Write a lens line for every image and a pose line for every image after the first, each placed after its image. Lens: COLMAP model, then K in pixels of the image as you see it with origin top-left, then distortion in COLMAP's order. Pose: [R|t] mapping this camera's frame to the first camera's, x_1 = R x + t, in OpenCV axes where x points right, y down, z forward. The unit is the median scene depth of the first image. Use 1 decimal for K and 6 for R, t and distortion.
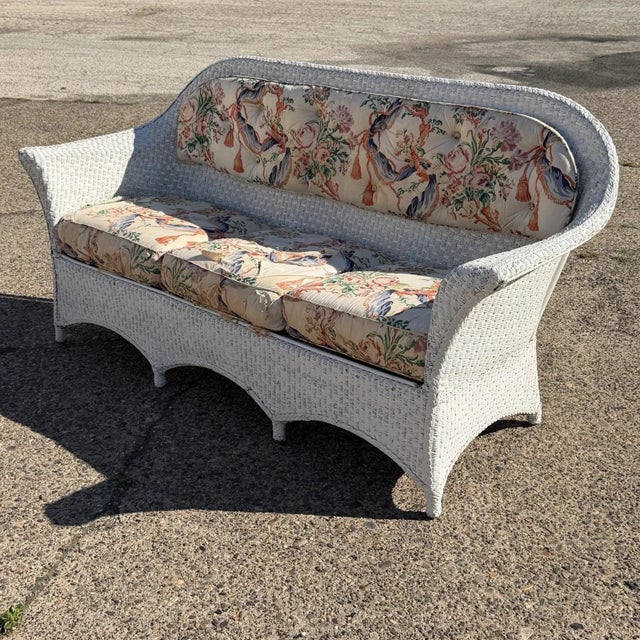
lens RADIAL K [[919.1, 0, 320.0], [0, 919.1, 320.0], [0, 0, 1]] dist [0.130960, 0.029962]
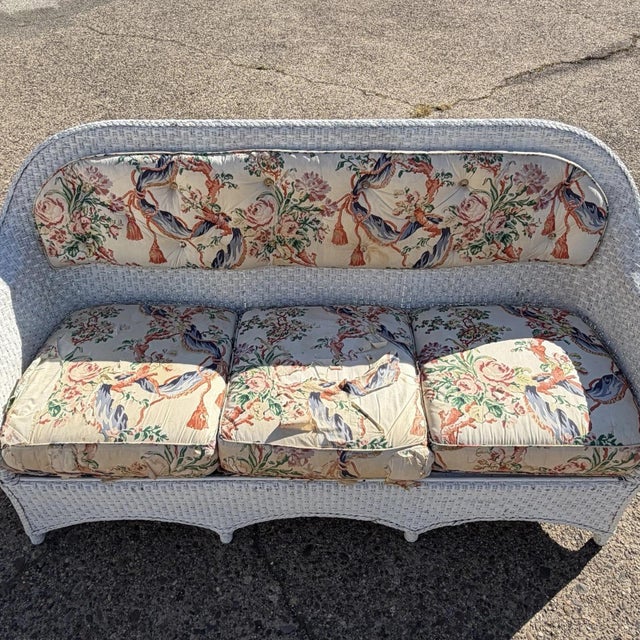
lens RADIAL K [[544.2, 0, 317.1], [0, 544.2, 313.5], [0, 0, 1]] dist [-0.001917, -0.001487]
pose [[0.744883, -0.455918, 0.487123, -0.291459], [0.255249, 0.869293, 0.423293, -0.352734], [-0.616439, -0.190966, 0.763894, 0.636806]]
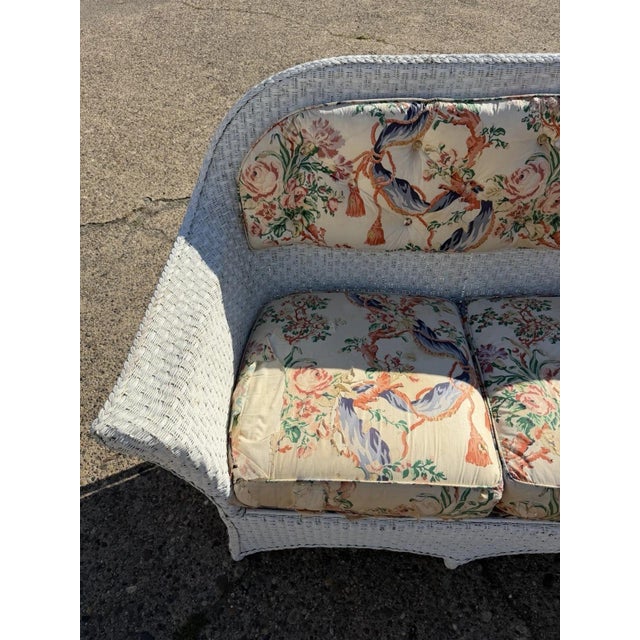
lens RADIAL K [[452.2, 0, 317.6], [0, 452.2, 322.6], [0, 0, 1]] dist [0.053781, -0.087386]
pose [[0.777148, -0.491696, 0.392779, -0.343871], [0.270542, 0.824551, 0.496913, -0.353754], [-0.568197, -0.279912, 0.773823, 0.897904]]
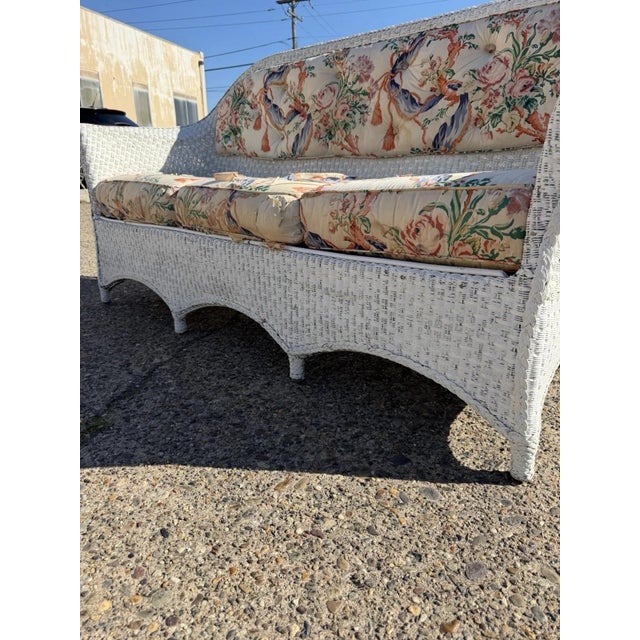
lens RADIAL K [[456.3, 0, 320.0], [0, 456.3, 320.0], [0, 0, 1]] dist [0.001103, -0.010159]
pose [[0.999843, -0.000321, -0.017697, -0.014785], [-0.000991, 0.997252, -0.074083, 0.103325], [0.017672, 0.074088, 0.997095, 0.558518]]
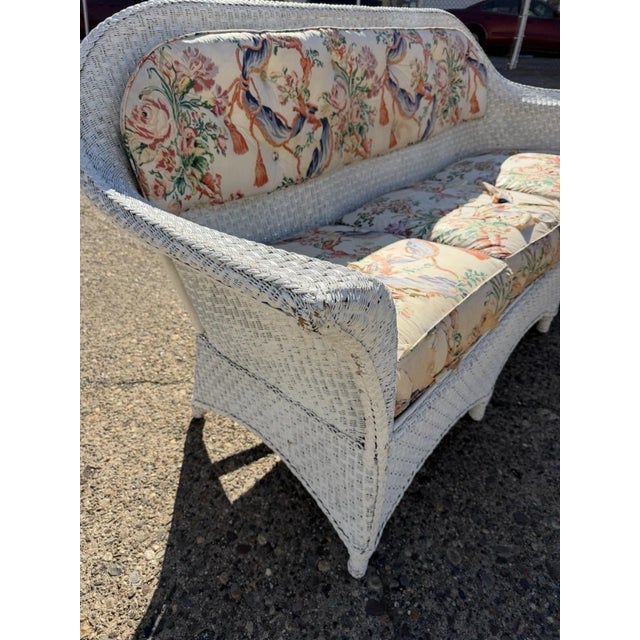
lens RADIAL K [[464.0, 0, 320.0], [0, 464.0, 320.0], [0, 0, 1]] dist [-0.012059, -0.004980]
pose [[-0.029039, -0.546791, 0.836765, -0.519364], [0.374322, 0.770257, 0.516321, -0.294073], [-0.926844, 0.328213, 0.182308, 1.122566]]
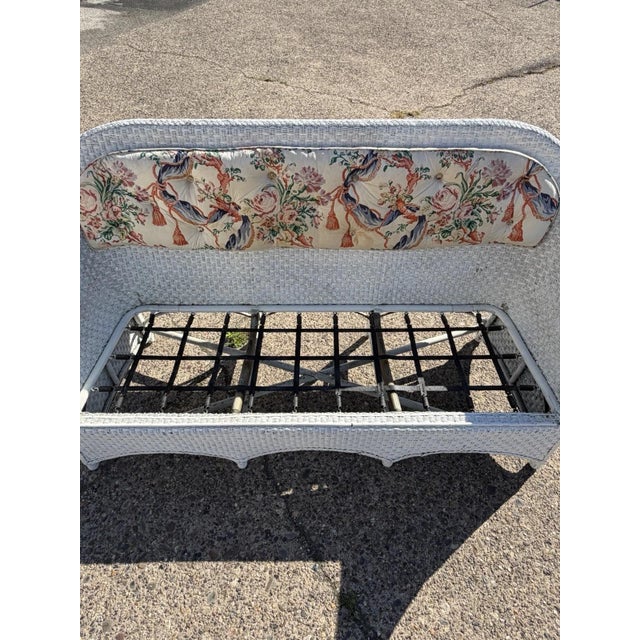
lens RADIAL K [[393.4, 0, 316.7], [0, 393.4, 315.8], [0, 0, 1]] dist [-0.002032, -0.000237]
pose [[0.740403, -0.507186, 0.441097, -0.248810], [0.251911, 0.817784, 0.517465, -0.339189], [-0.623173, -0.272016, 0.733255, 0.694622]]
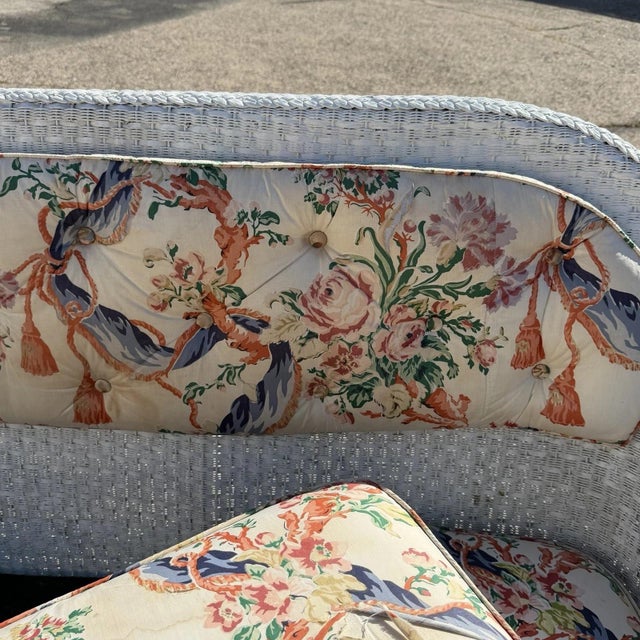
lens RADIAL K [[661.6, 0, 320.0], [0, 661.6, 320.0], [0, 0, 1]] dist [0.174667, -0.389815]
pose [[0.771954, -0.328354, 0.544308, -0.018832], [0.231526, 0.942679, 0.240315, -0.232578], [-0.592016, -0.059491, 0.803727, 0.758092]]
